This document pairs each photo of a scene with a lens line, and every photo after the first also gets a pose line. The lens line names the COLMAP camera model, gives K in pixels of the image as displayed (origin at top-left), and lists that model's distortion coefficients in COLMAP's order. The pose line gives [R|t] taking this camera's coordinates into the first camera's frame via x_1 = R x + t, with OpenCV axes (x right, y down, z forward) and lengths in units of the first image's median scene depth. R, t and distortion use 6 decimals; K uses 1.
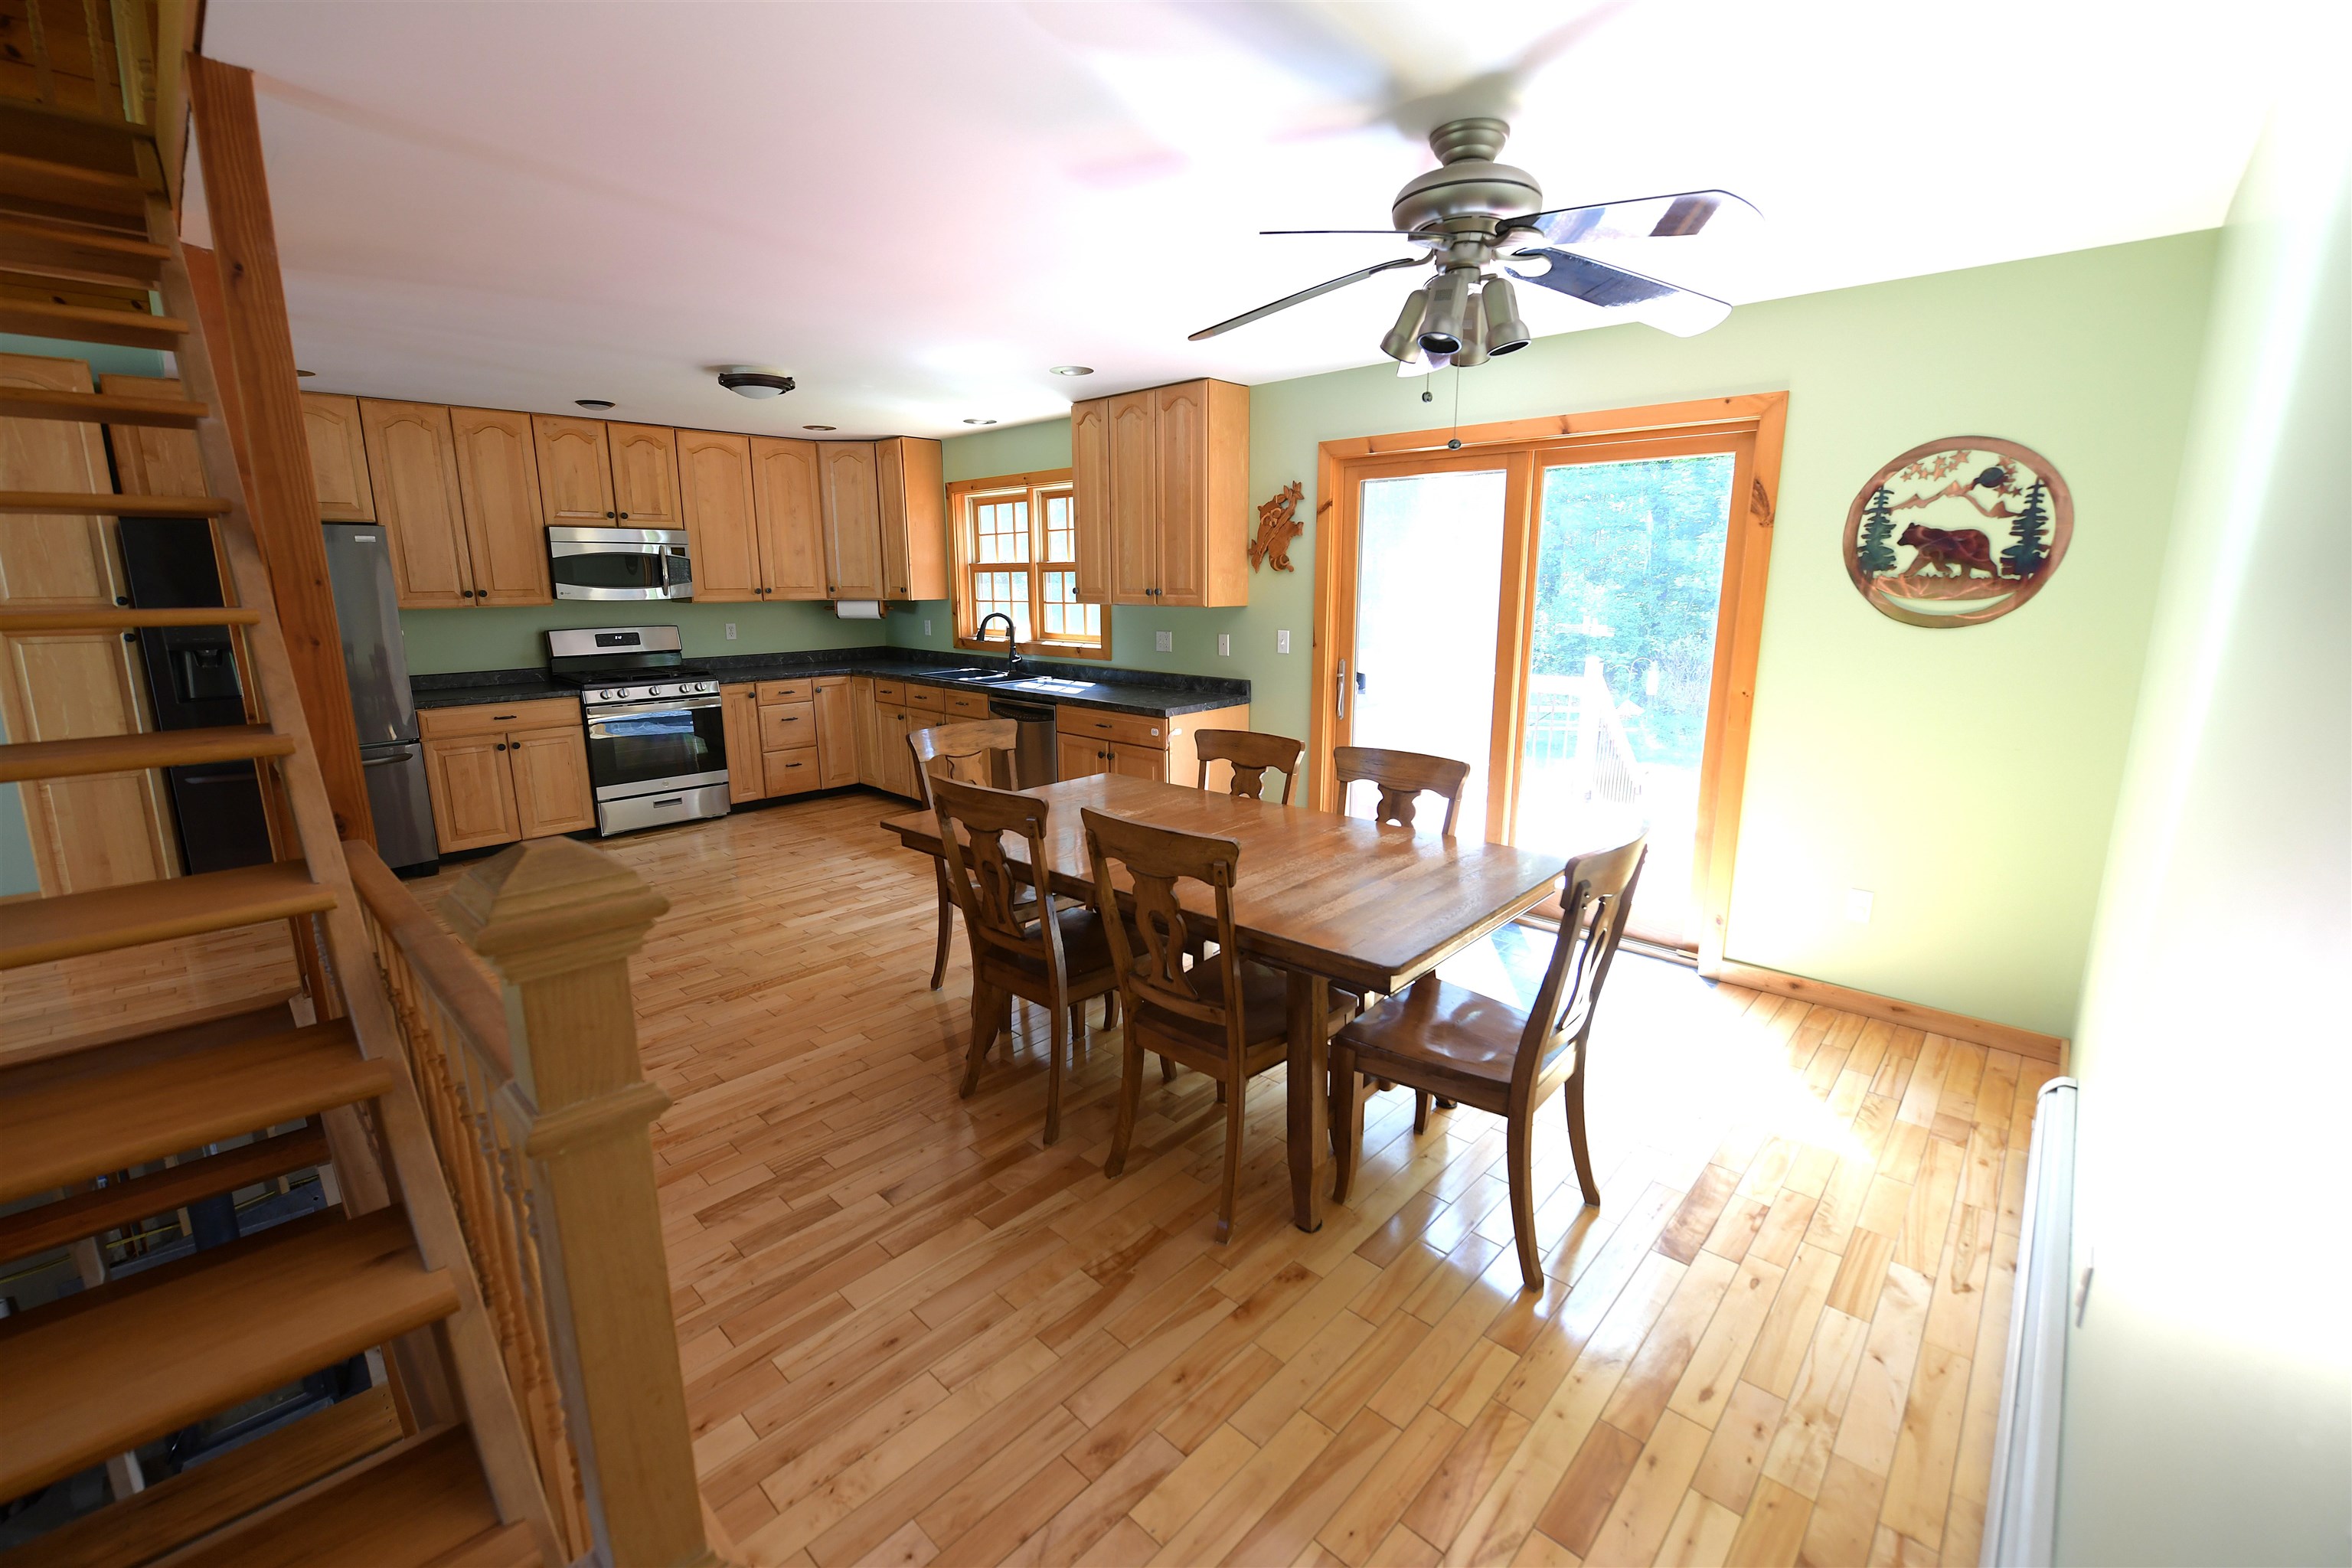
lens RADIAL K [[962.6, 0, 1187.1], [0, 962.6, 777.7], [0, 0, 1]] dist [-0.013892, -0.002753]
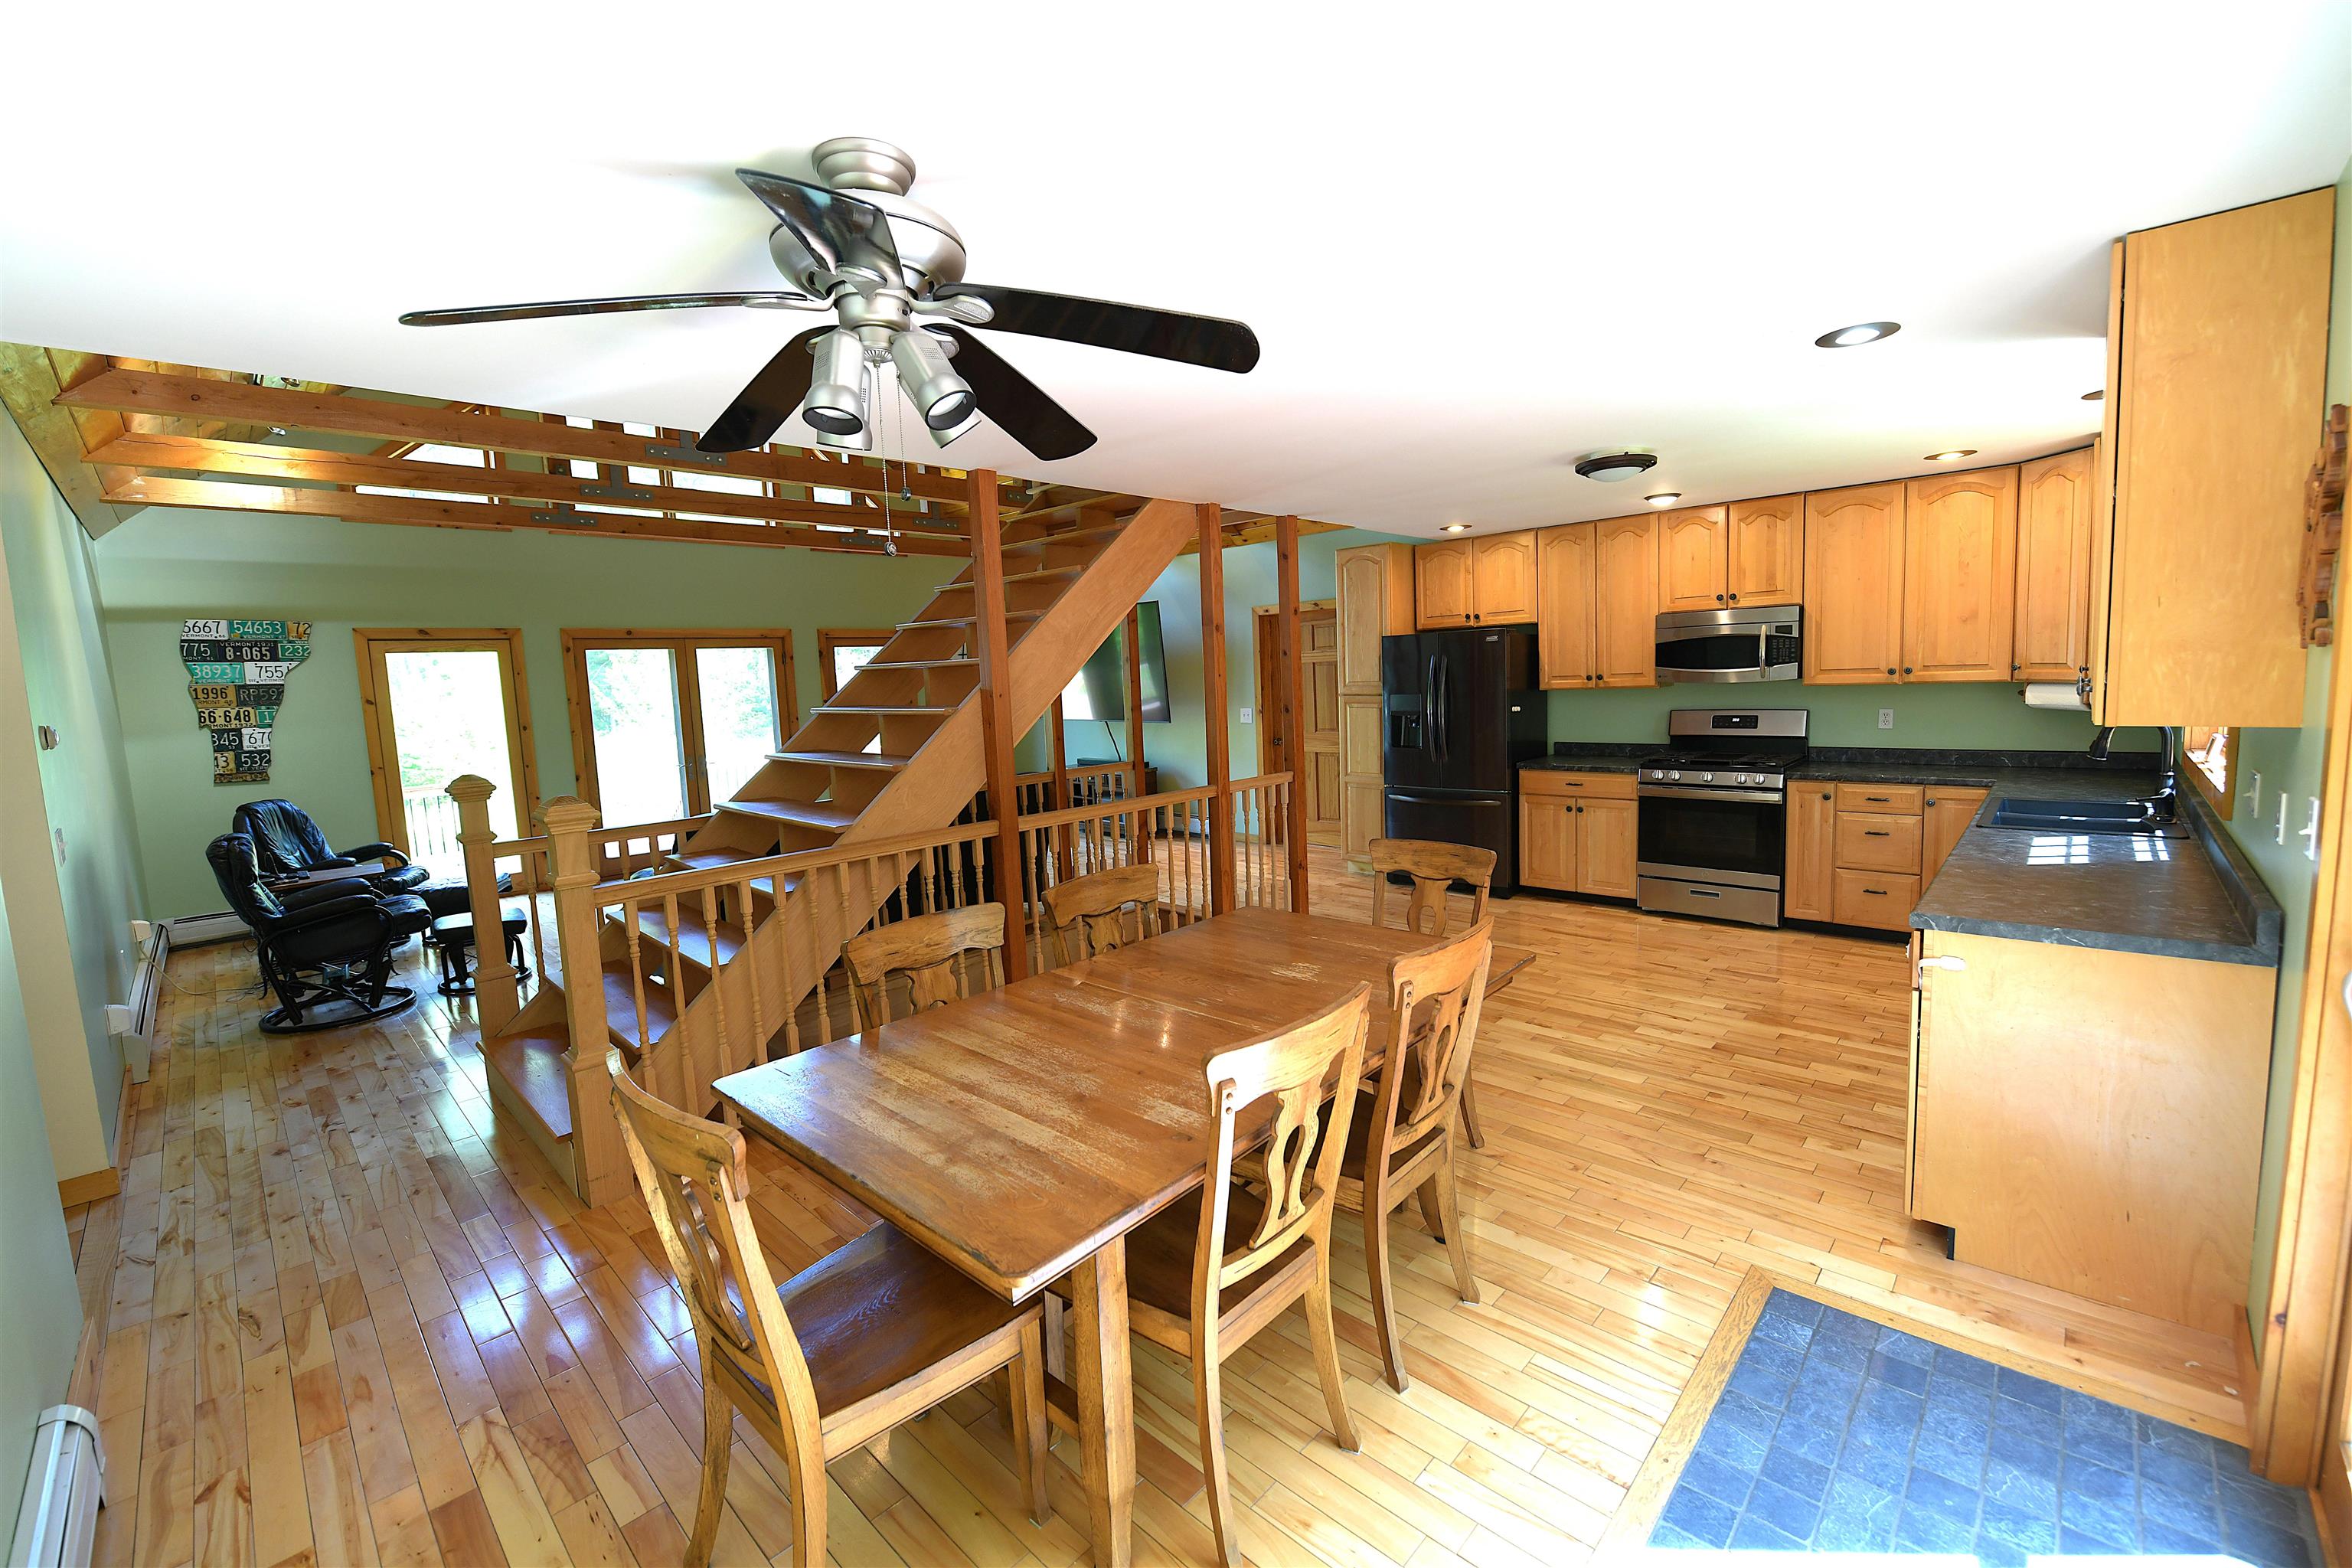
lens RADIAL K [[962.6, 0, 1187.1], [0, 962.6, 777.7], [0, 0, 1]] dist [-0.013892, -0.002753]
pose [[-0.006730, 0.109543, -0.993959, 0.410890], [-0.162097, 0.980716, 0.109181, -0.113002], [0.986752, 0.161853, 0.011156, 0.484137]]
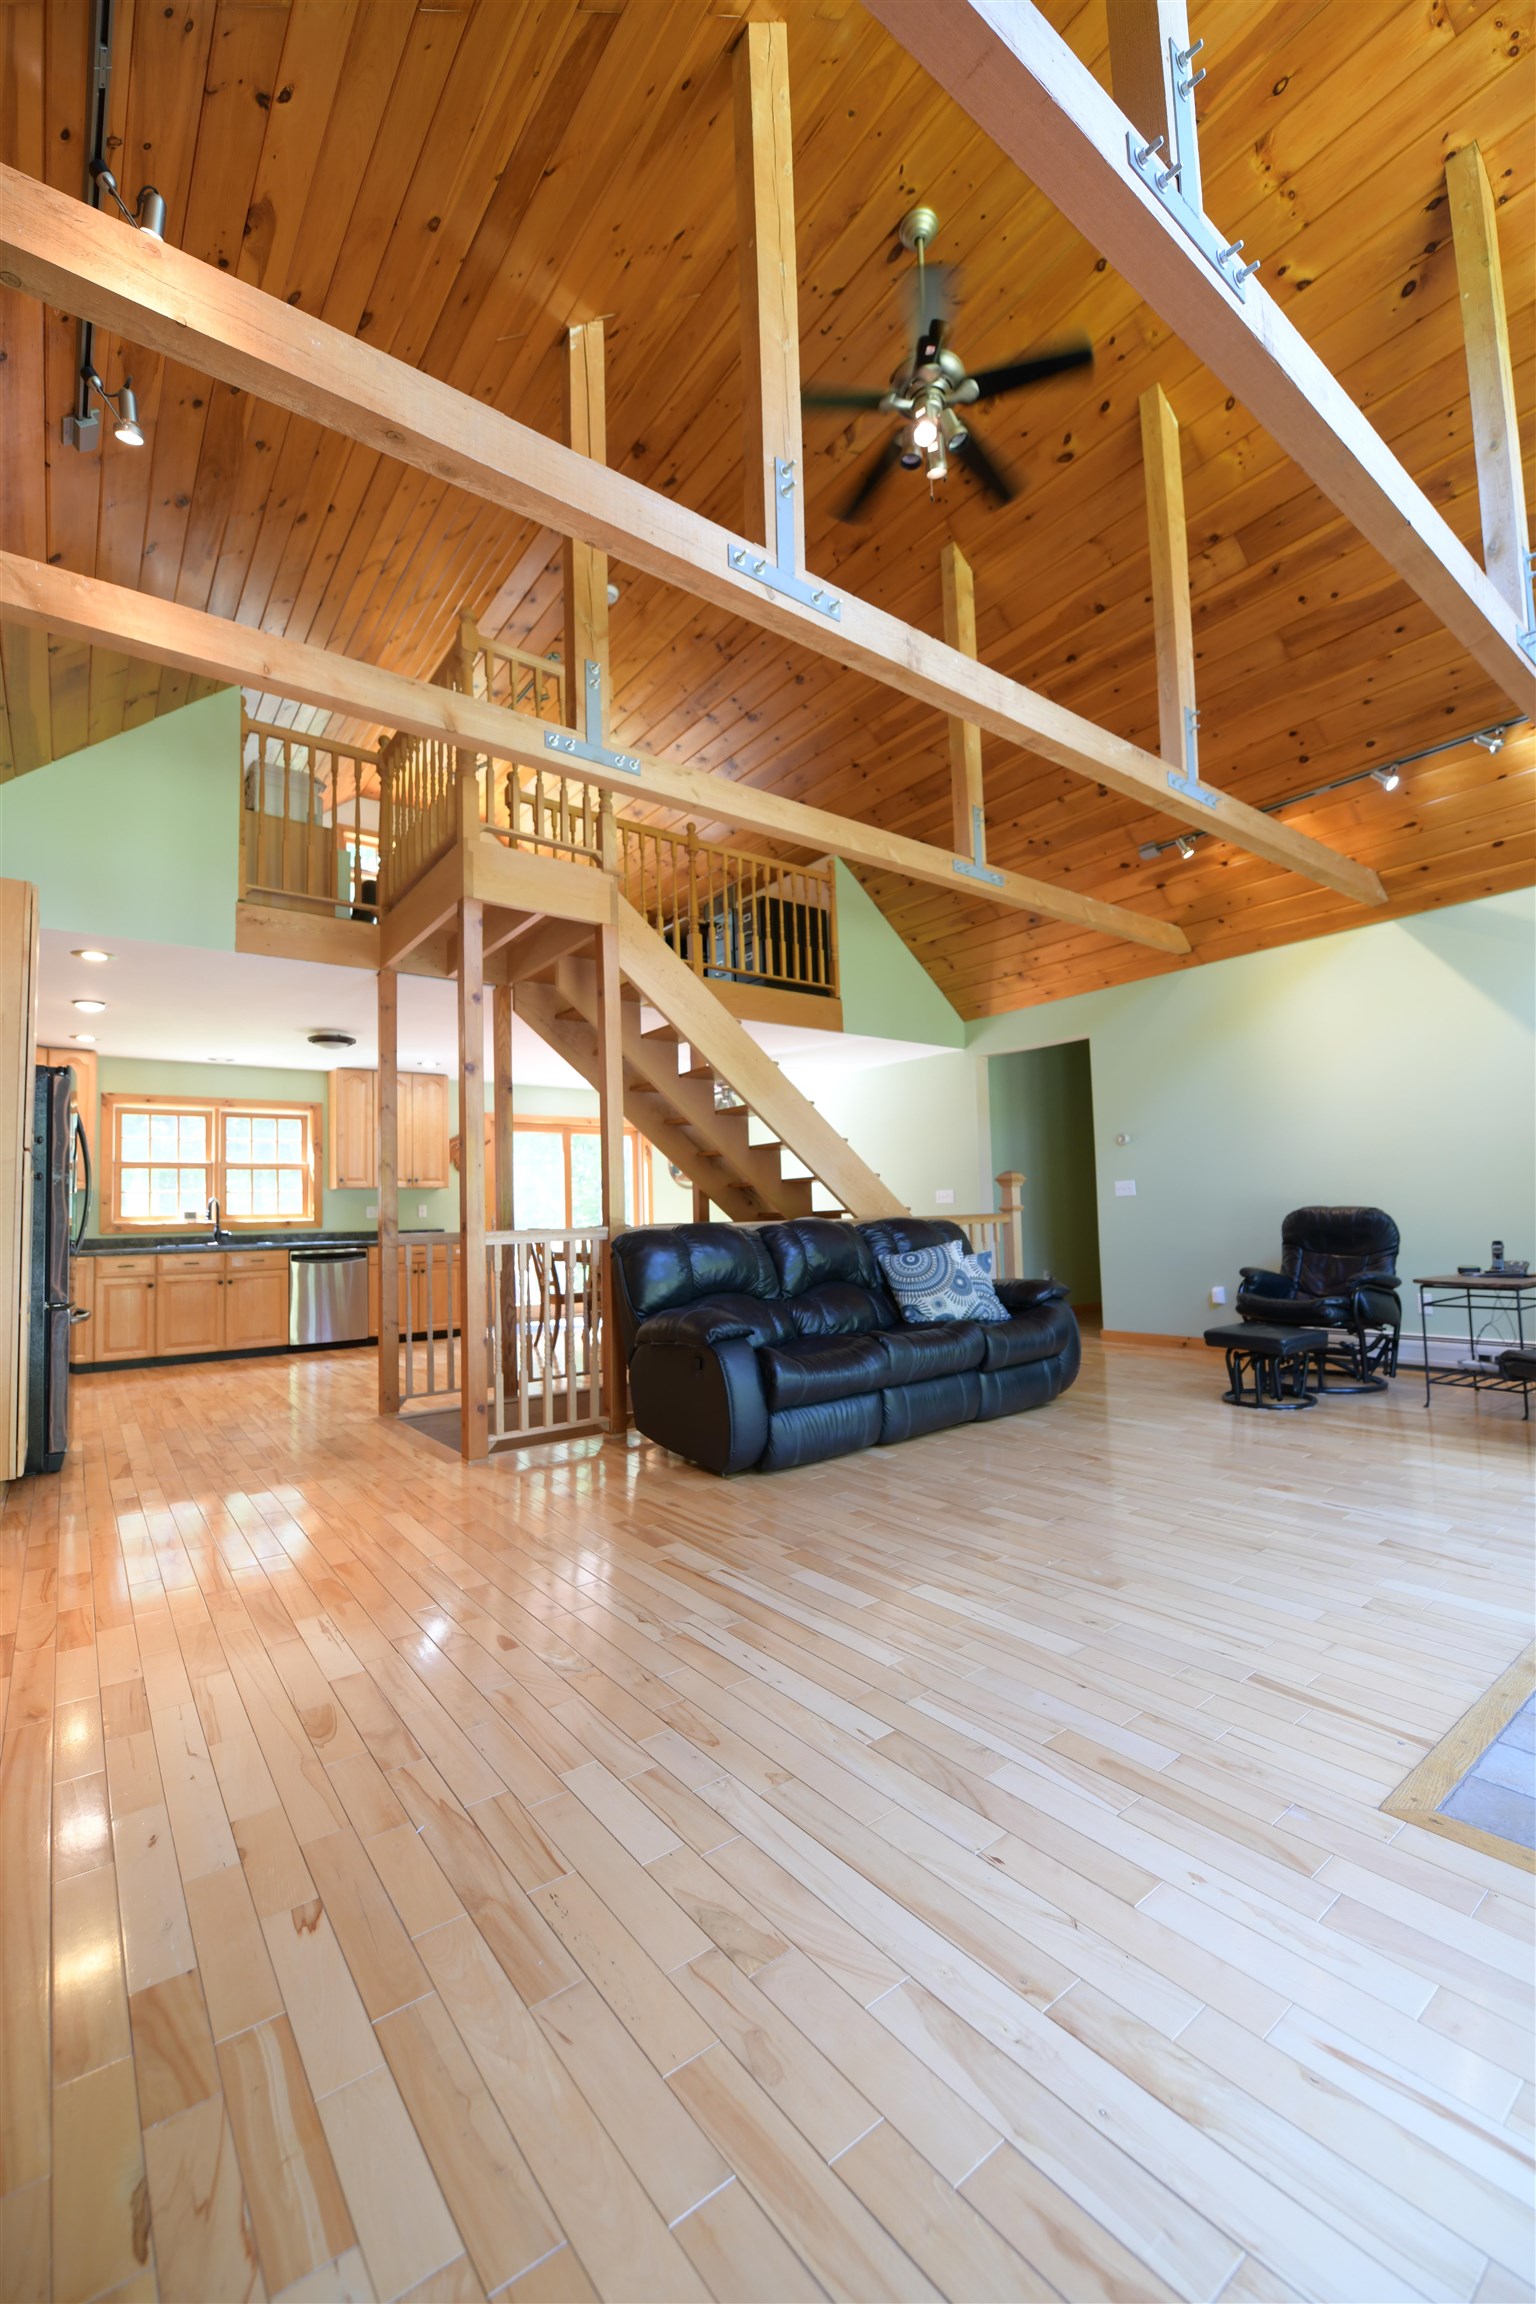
lens RADIAL K [[924.6, 0, 782.5], [0, 924.6, 1165.0], [0, 0, 1]] dist [-0.013253, -0.004480]
pose [[0.158343, 0.049808, 0.986127, -1.432099], [0.229026, 0.969636, -0.085750, 0.073916], [-0.960456, 0.239426, 0.142127, 0.082451]]
